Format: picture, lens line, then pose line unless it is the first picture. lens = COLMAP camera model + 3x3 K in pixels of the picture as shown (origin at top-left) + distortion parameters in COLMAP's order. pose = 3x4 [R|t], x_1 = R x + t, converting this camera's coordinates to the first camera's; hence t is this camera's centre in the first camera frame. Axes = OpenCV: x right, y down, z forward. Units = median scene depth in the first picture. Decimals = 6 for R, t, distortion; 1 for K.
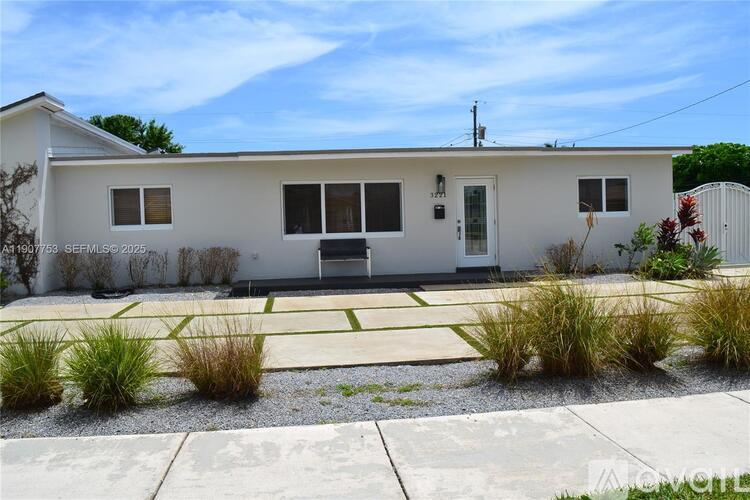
lens RADIAL K [[582.9, 0, 375.0], [0, 582.9, 250.0], [0, 0, 1]] dist [-0.062584, 0.000127]
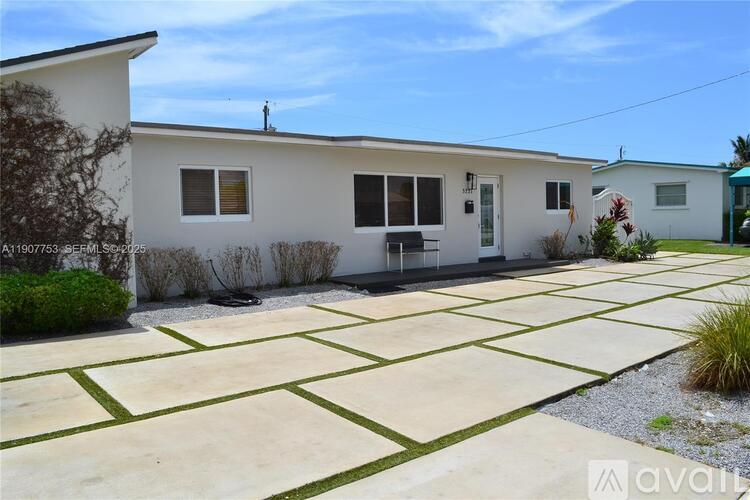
lens RADIAL K [[582.9, 0, 375.0], [0, 582.9, 250.0], [0, 0, 1]] dist [-0.062584, 0.000127]
pose [[0.839035, -0.022031, 0.543631, -0.659416], [0.025549, 0.999673, 0.001081, 0.009750], [-0.543477, 0.012982, 0.839324, 0.198702]]
